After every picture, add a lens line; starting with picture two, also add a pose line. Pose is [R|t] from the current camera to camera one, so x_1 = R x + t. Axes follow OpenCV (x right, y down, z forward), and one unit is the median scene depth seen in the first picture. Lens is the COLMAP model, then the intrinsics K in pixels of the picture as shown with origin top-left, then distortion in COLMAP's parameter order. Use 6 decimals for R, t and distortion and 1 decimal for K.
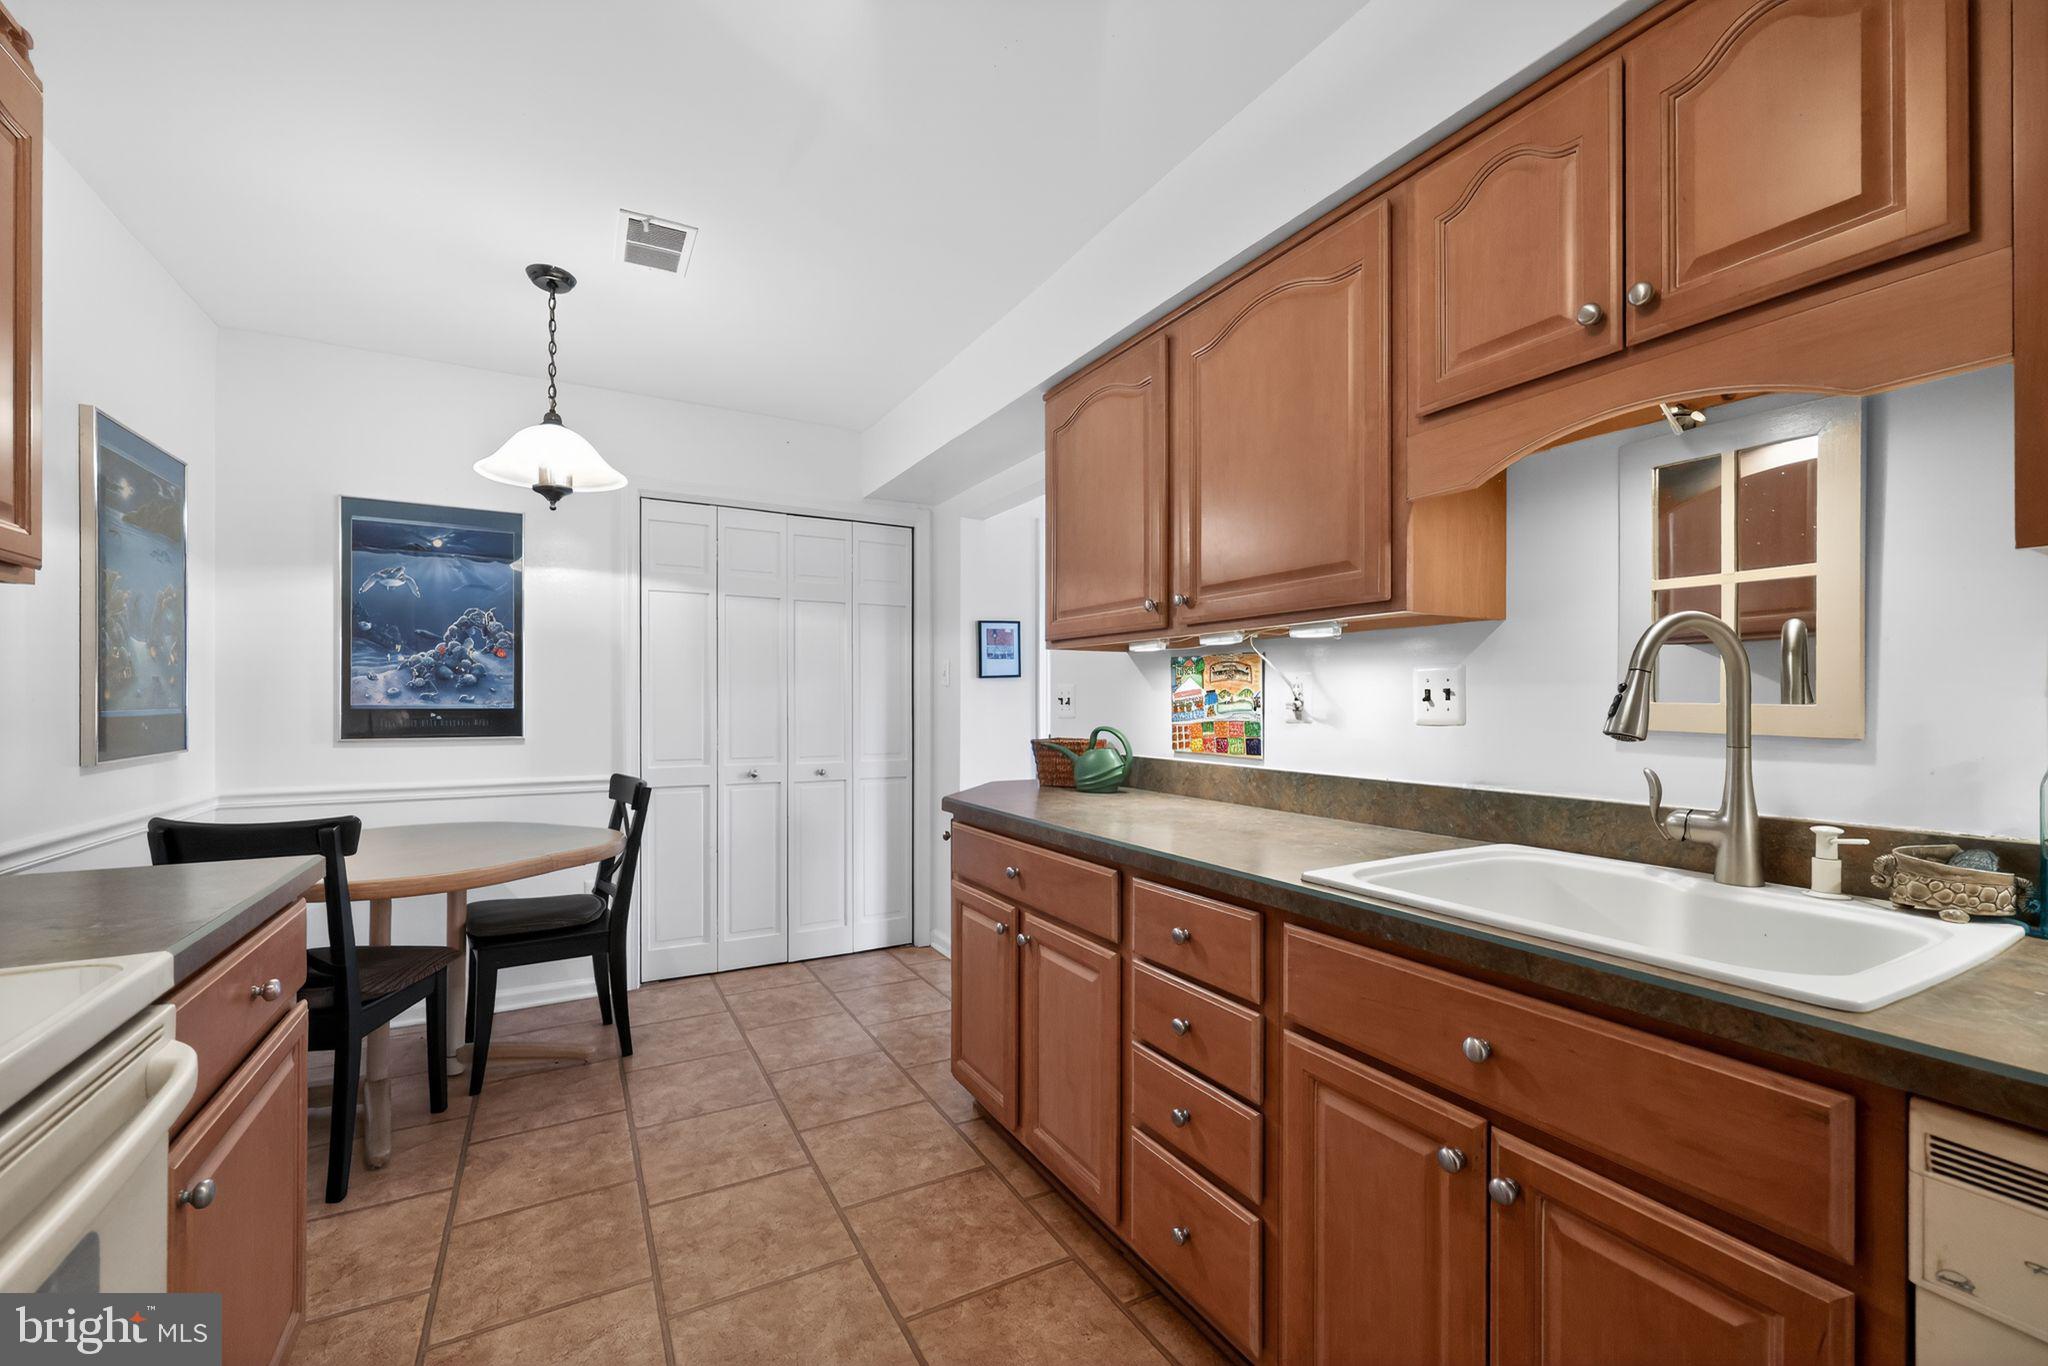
lens RADIAL K [[821.5, 0, 1013.2], [0, 821.5, 701.5], [0, 0, 1]] dist [0.000191, 0.000037]
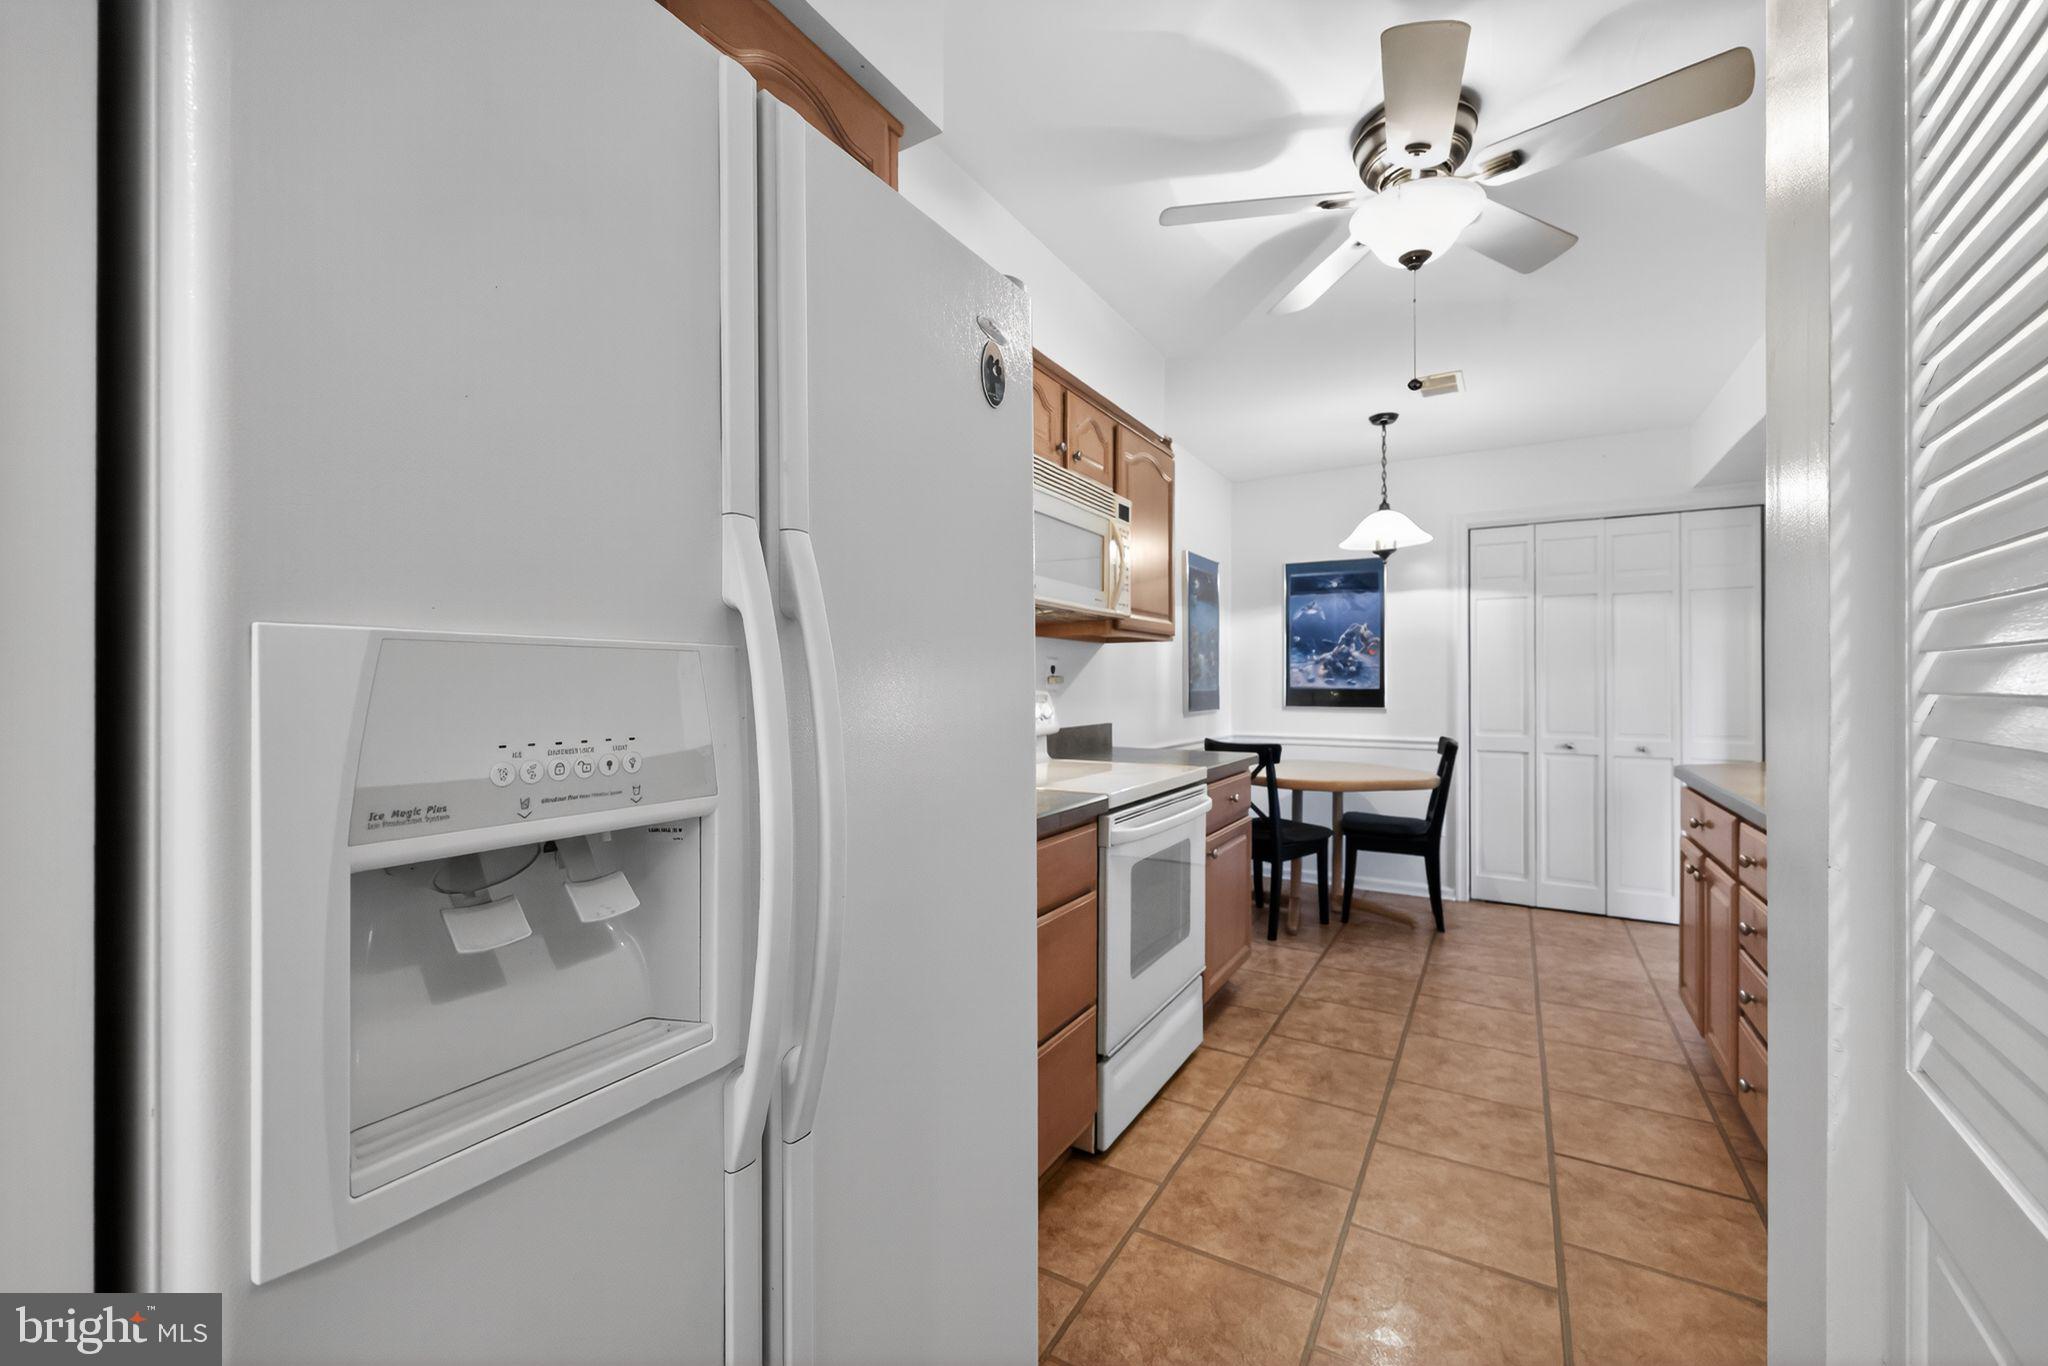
lens RADIAL K [[823.4, 0, 1015.2], [0, 823.4, 684.3], [0, 0, 1]] dist [-0.000514, 0.000071]
pose [[0.502557, 0.000251, -0.864544, 0.453436], [0.001091, 0.999999, 0.000924, -0.002980], [0.864543, -0.001408, 0.502556, -0.412944]]
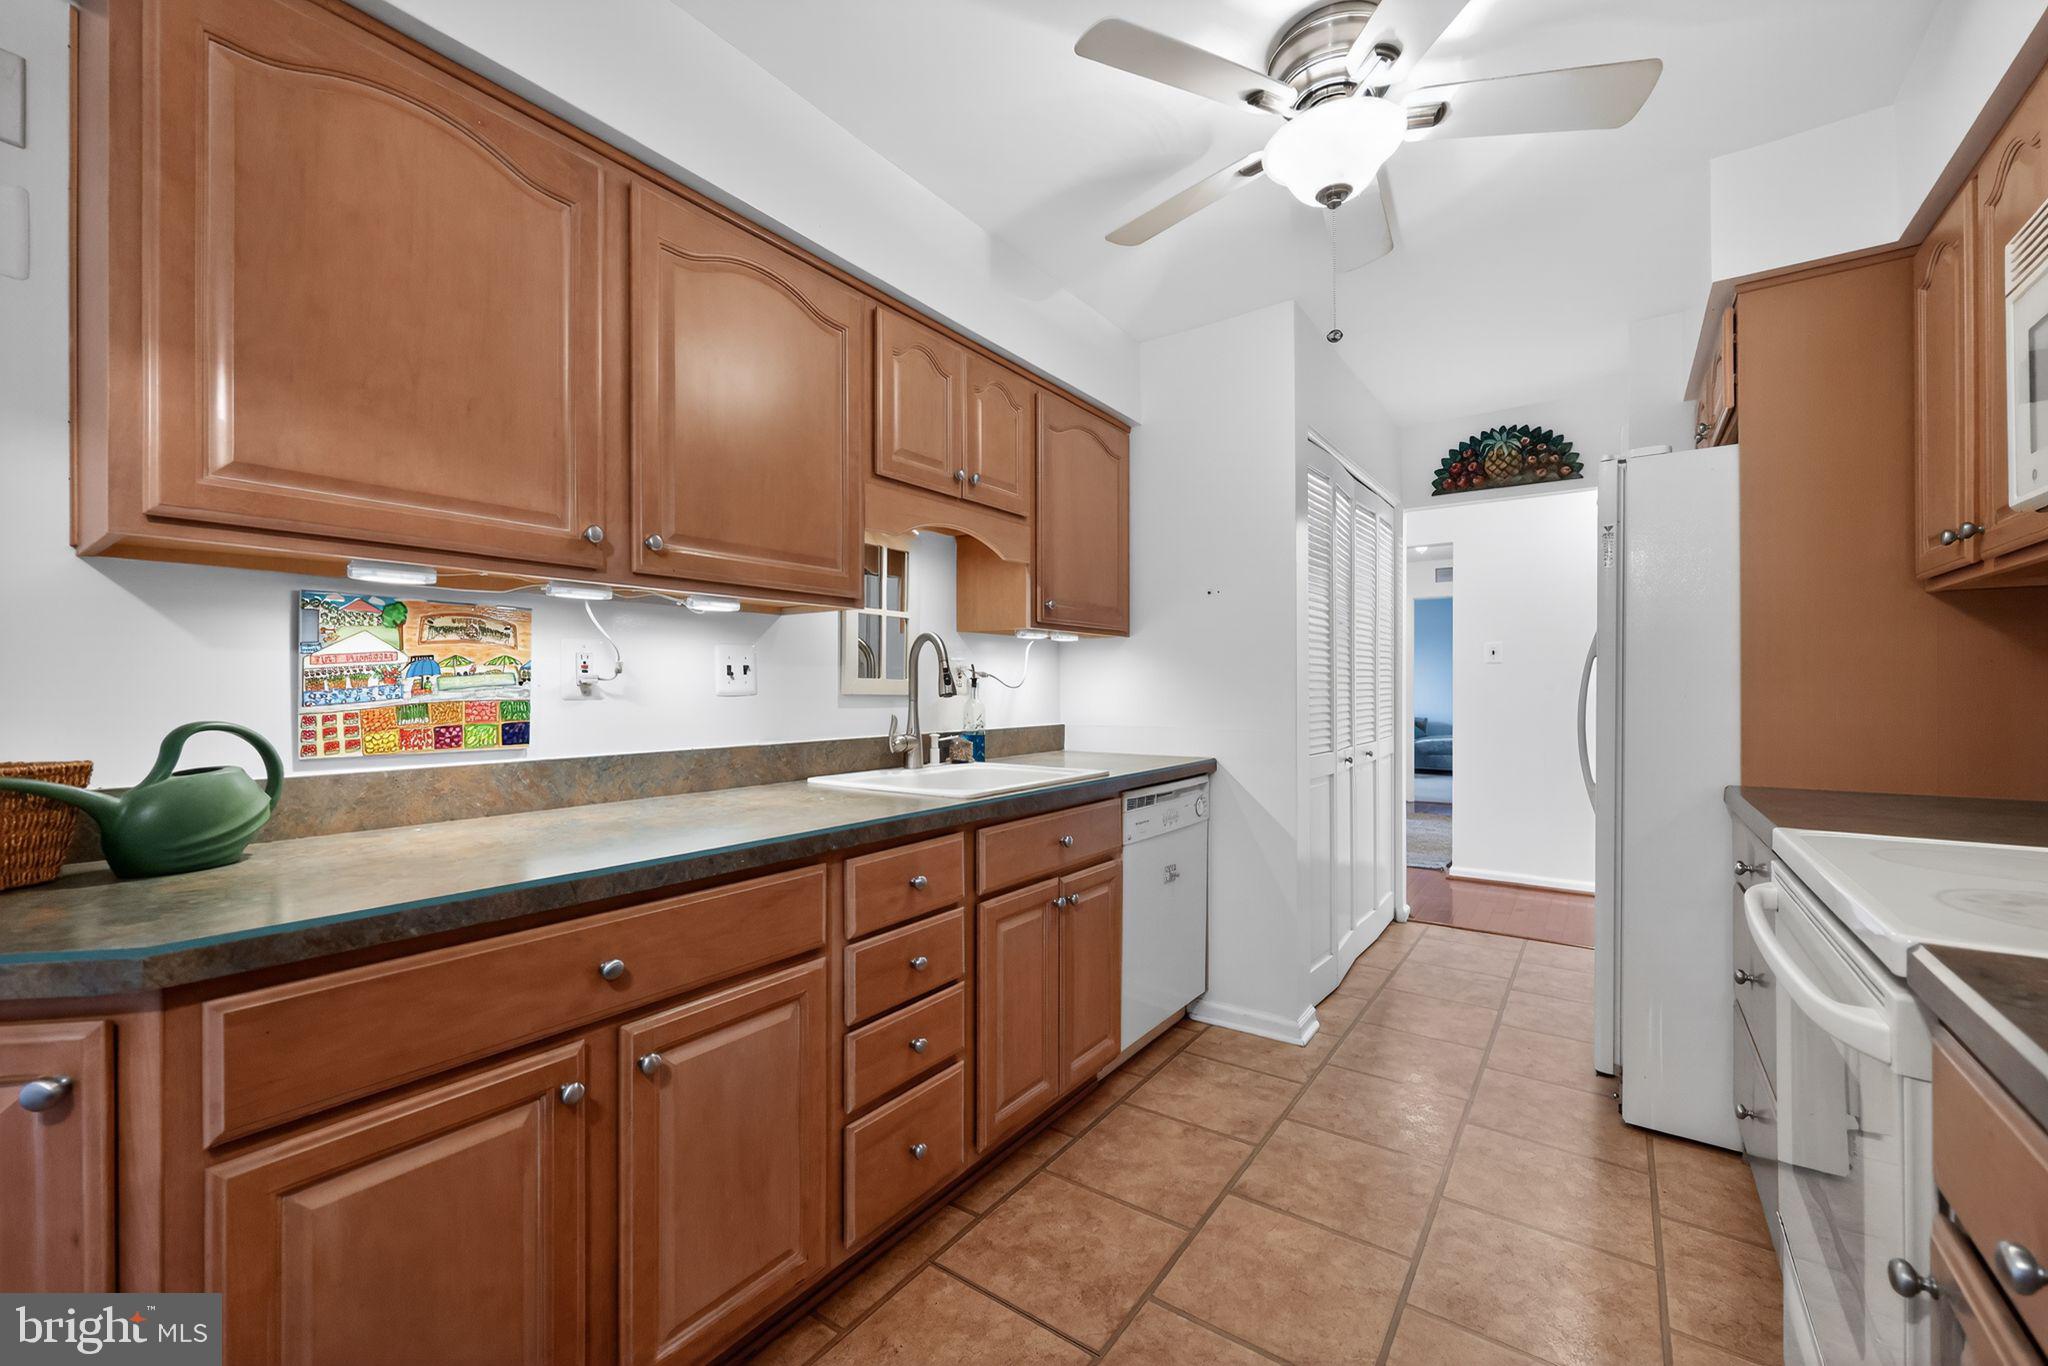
lens RADIAL K [[813.7, 0, 1017.2], [0, 813.7, 680.6], [0, 0, 1]] dist [-0.000749, -0.000077]
pose [[-0.421360, 0.006993, 0.906867, -0.514799], [0.001147, 0.999974, -0.007179, 0.011255], [-0.906893, -0.001985, -0.421356, 0.804237]]
